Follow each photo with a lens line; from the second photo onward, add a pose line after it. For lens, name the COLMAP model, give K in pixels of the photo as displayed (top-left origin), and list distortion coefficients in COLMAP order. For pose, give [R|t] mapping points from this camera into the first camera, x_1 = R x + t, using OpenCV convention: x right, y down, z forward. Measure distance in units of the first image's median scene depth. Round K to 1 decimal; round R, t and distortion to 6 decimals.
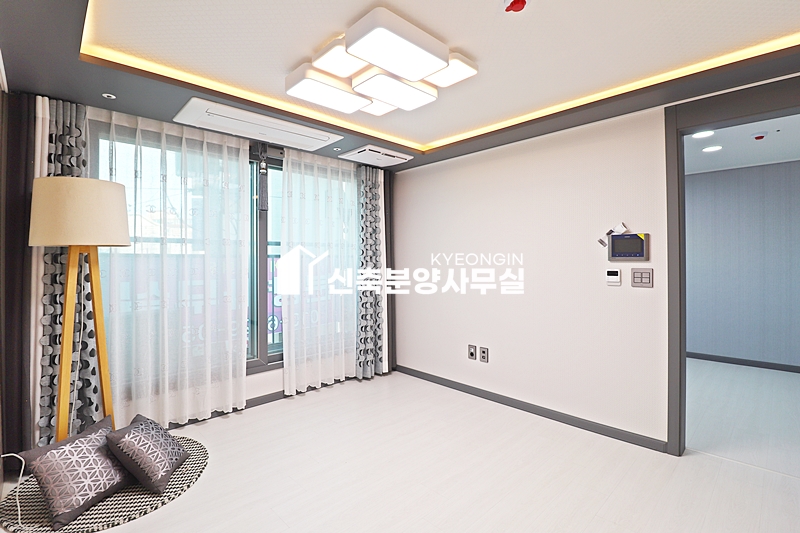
lens RADIAL K [[370.2, 0, 401.4], [0, 370.2, 256.8], [0, 0, 1]] dist [-0.007289, -0.008441]
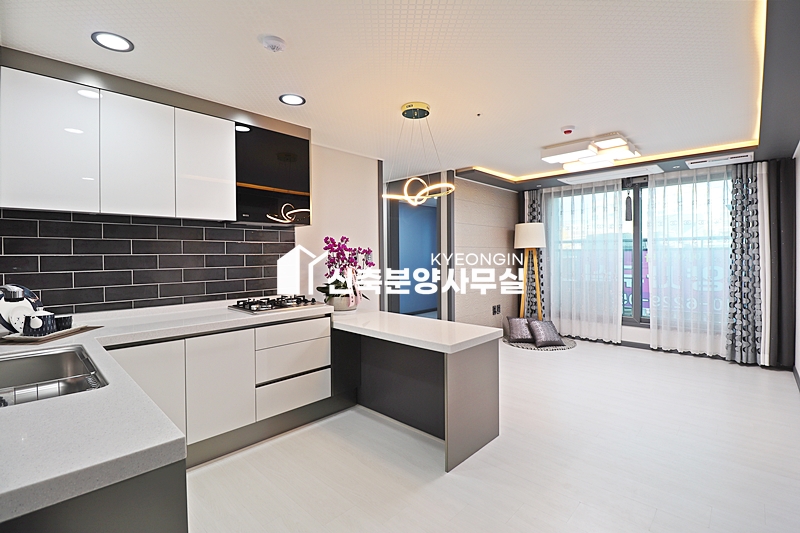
lens RADIAL K [[370.2, 0, 397.6], [0, 370.2, 259.1], [0, 0, 1]] dist [-0.007289, -0.008441]
pose [[0.024563, 0.017513, -0.999545, 1.207704], [0.017859, 0.999679, 0.017954, -0.010805], [0.999539, -0.018292, 0.024243, -0.002019]]
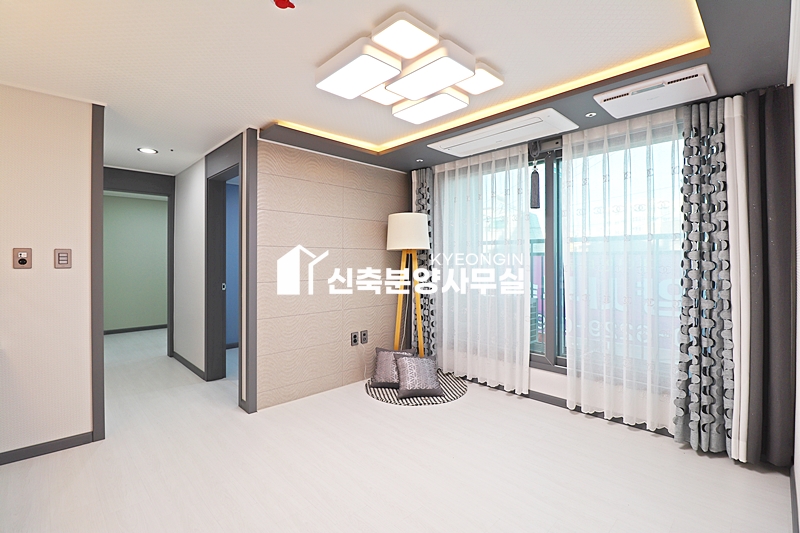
lens RADIAL K [[370.2, 0, 393.9], [0, 370.2, 258.3], [0, 0, 1]] dist [-0.007289, -0.008441]
pose [[-0.008721, 0.001322, -0.999961, 0.673465], [0.009337, 0.999956, 0.001241, 0.006731], [0.999918, -0.009325, -0.008733, 0.658858]]
